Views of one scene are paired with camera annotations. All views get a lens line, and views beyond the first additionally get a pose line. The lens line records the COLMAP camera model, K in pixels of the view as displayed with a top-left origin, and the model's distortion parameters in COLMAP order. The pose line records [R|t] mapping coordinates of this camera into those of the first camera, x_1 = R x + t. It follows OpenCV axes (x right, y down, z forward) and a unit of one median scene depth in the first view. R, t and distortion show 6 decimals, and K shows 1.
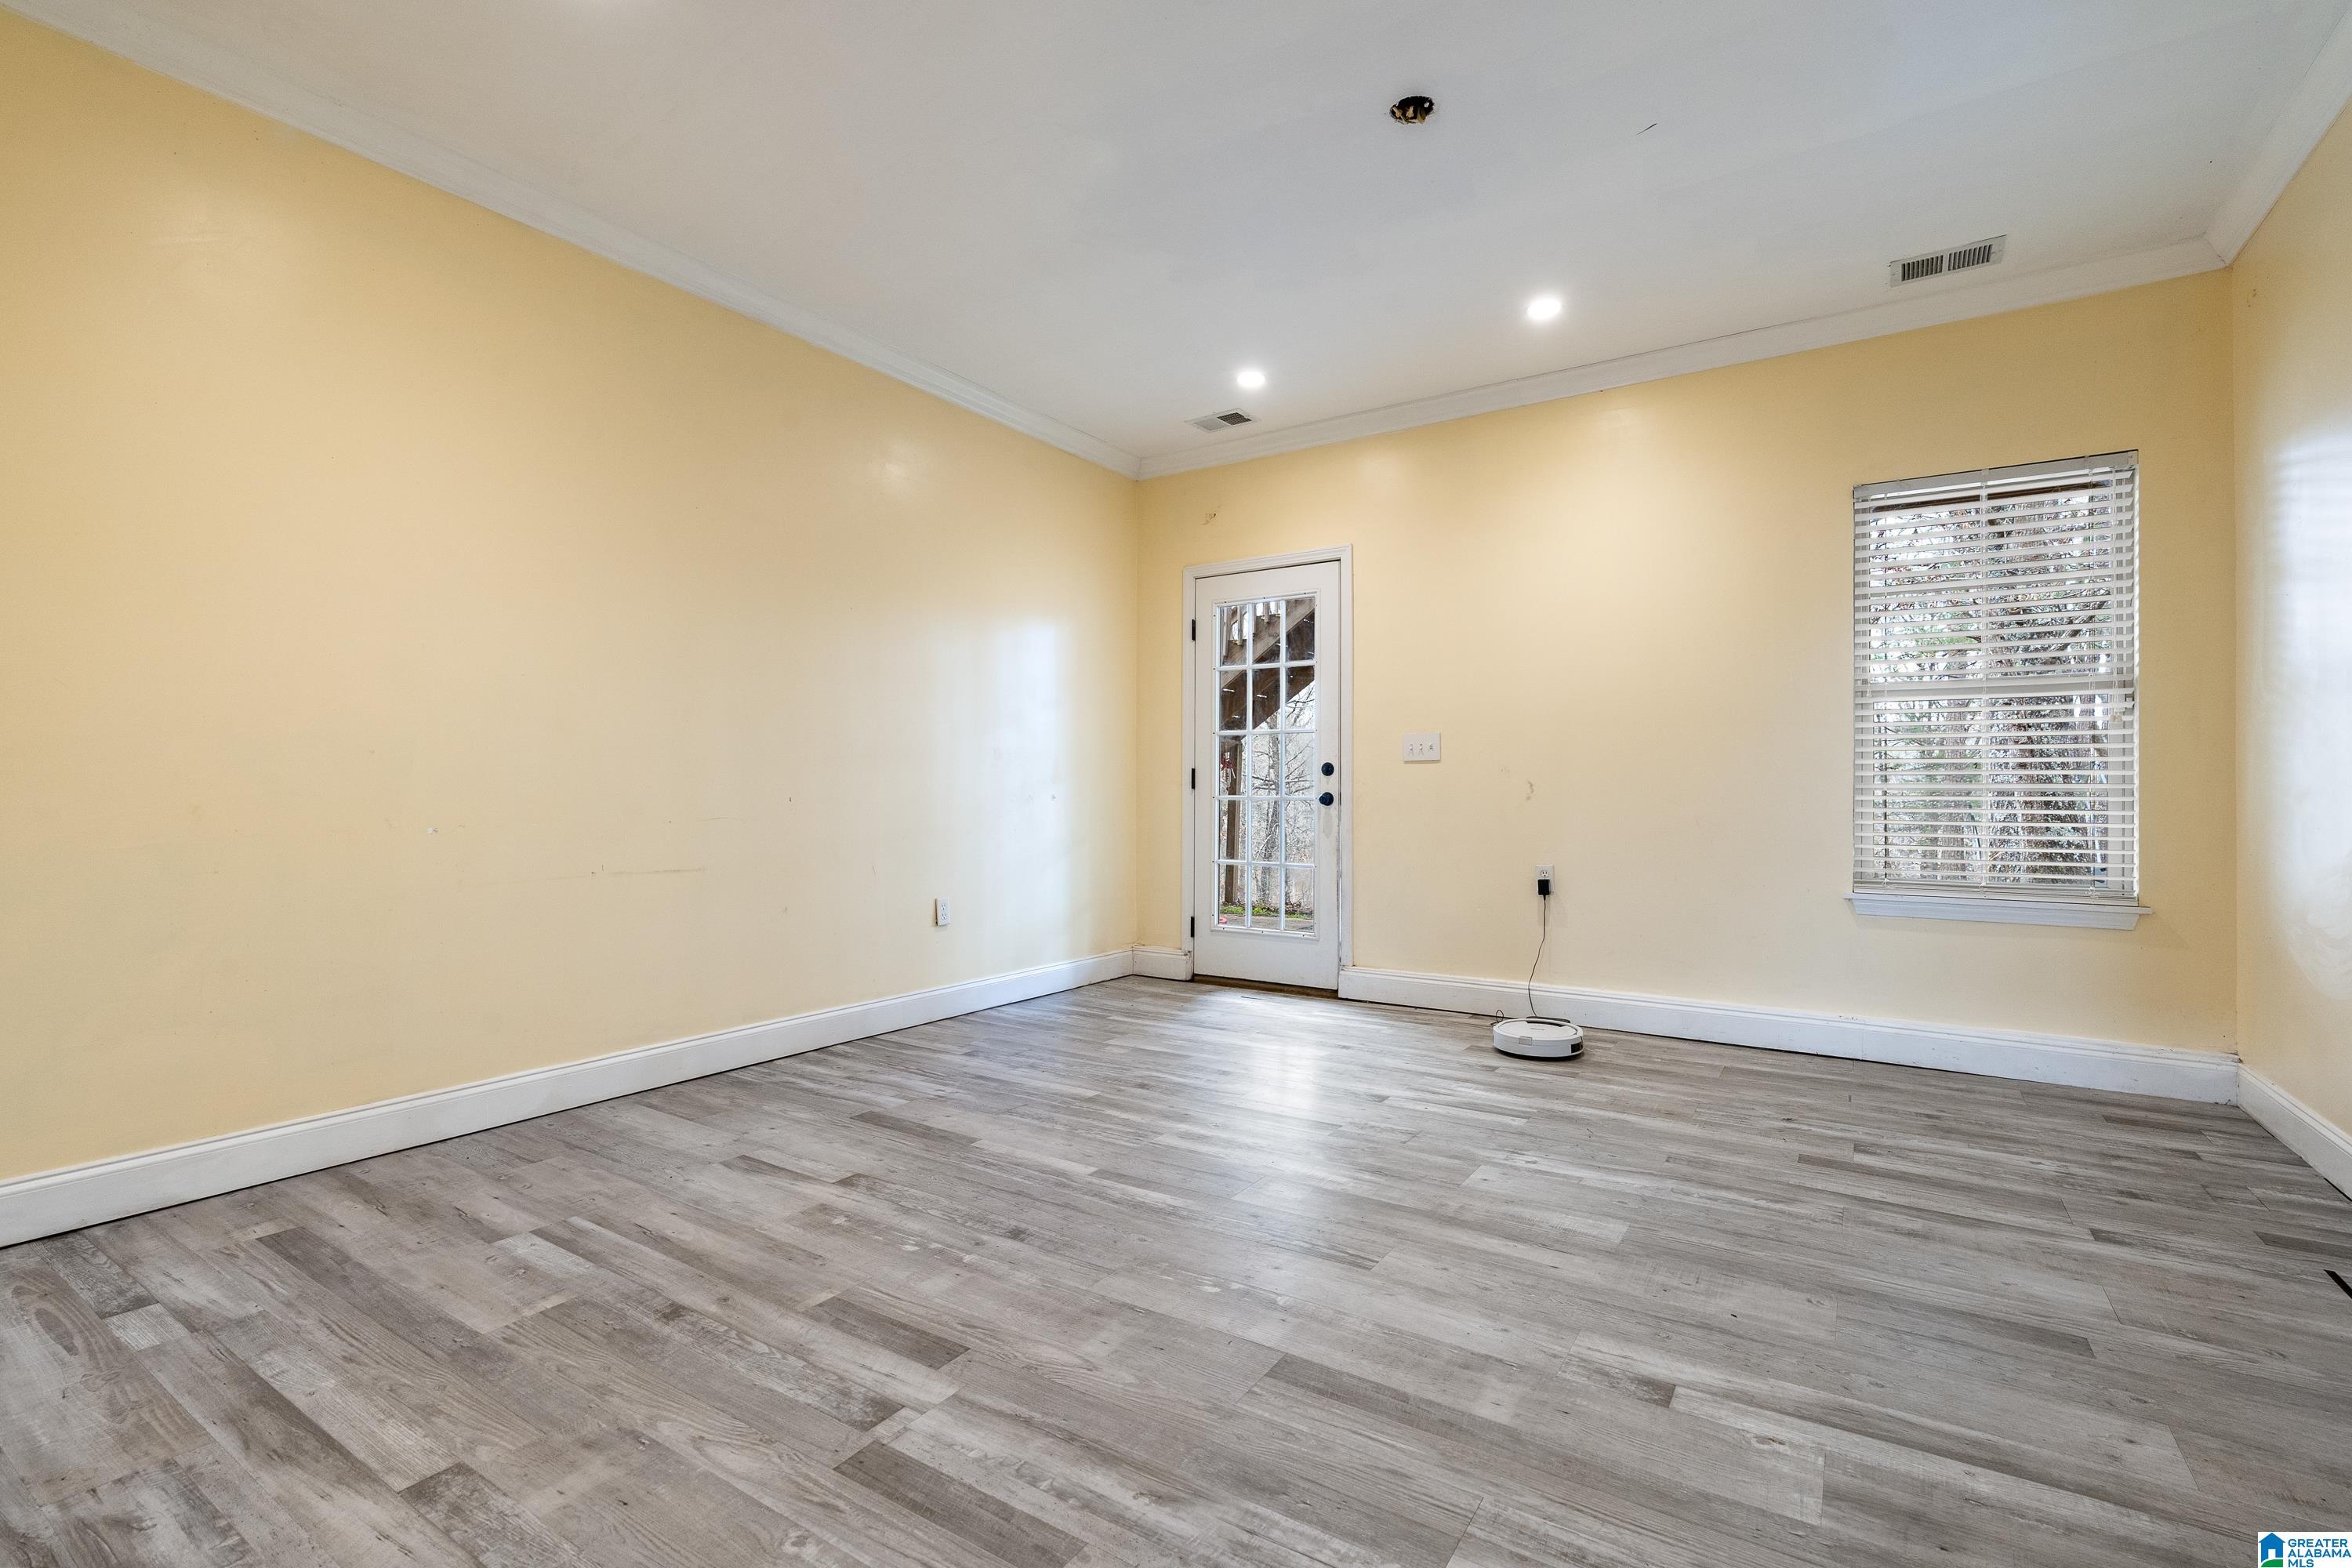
lens RADIAL K [[1065.1, 0, 1177.3], [0, 1065.1, 801.9], [0, 0, 1]] dist [-0.004300, 0.000433]
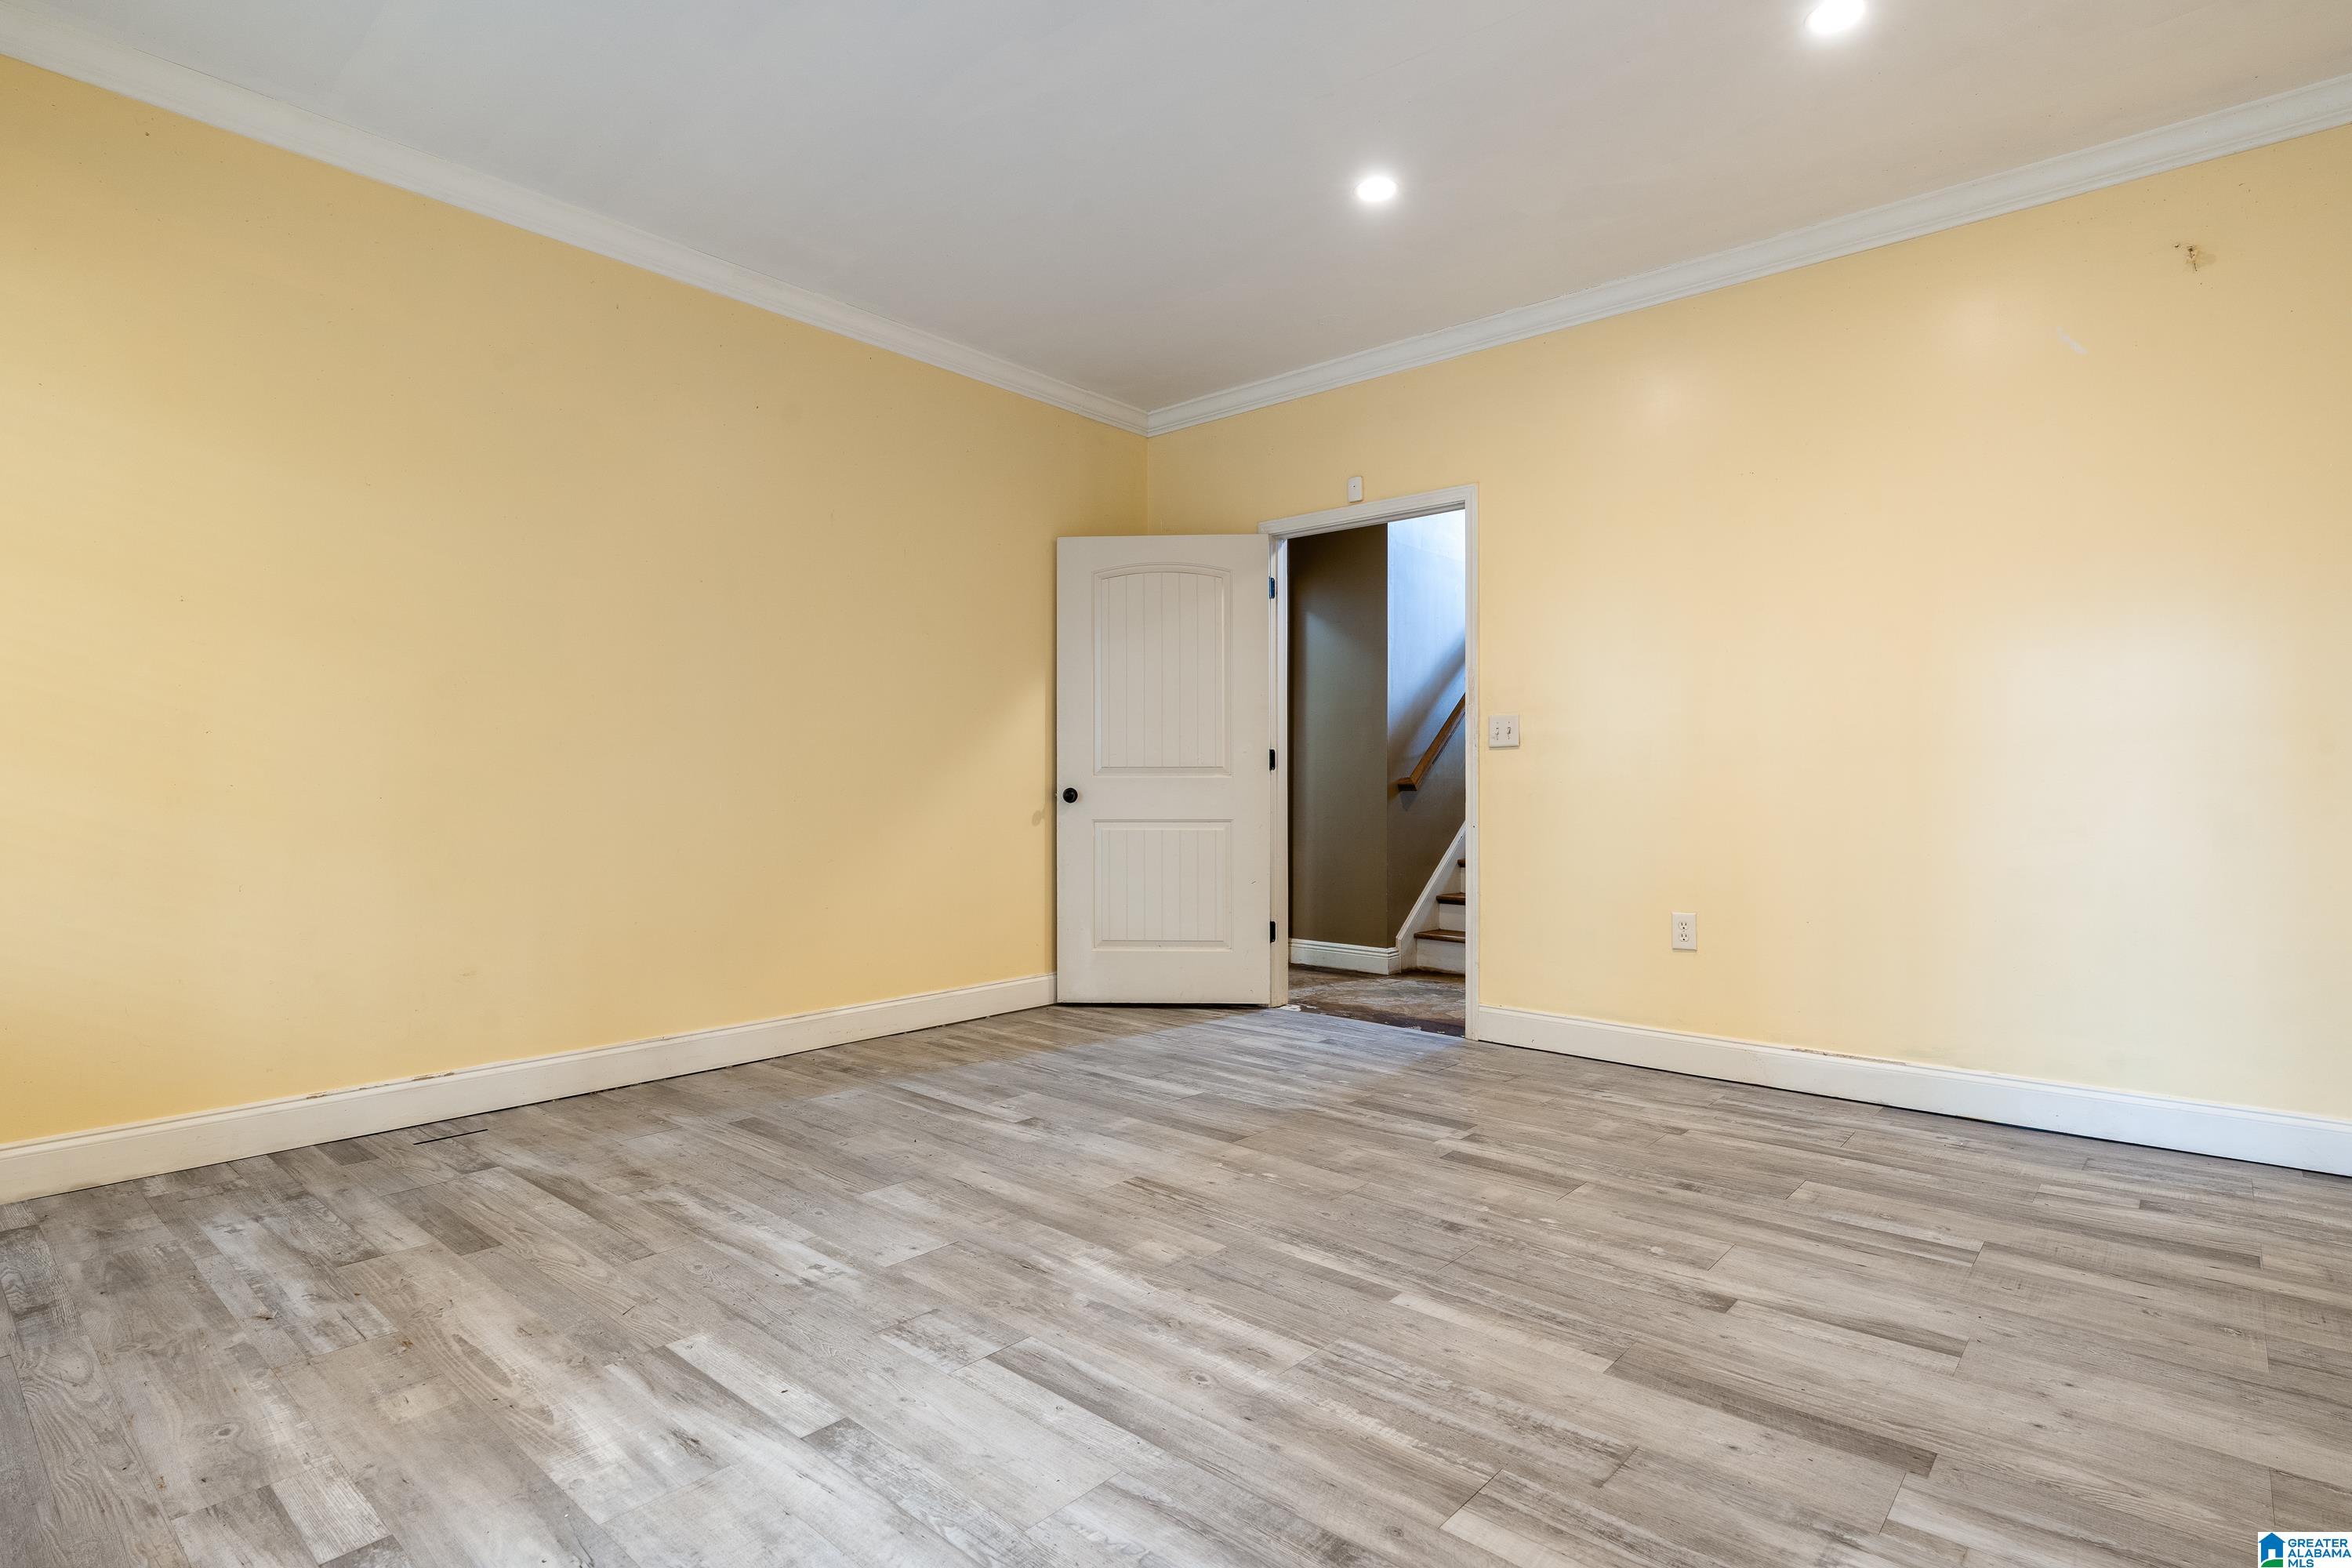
lens RADIAL K [[1187.8, 0, 1176.6], [0, 1187.8, 788.9], [0, 0, 1]] dist [-0.000579, -0.000438]
pose [[-0.989822, -0.005643, 0.142198, -0.047253], [-0.003414, 0.999868, 0.015914, -0.021205], [-0.142269, 0.015266, -0.989710, 1.995275]]
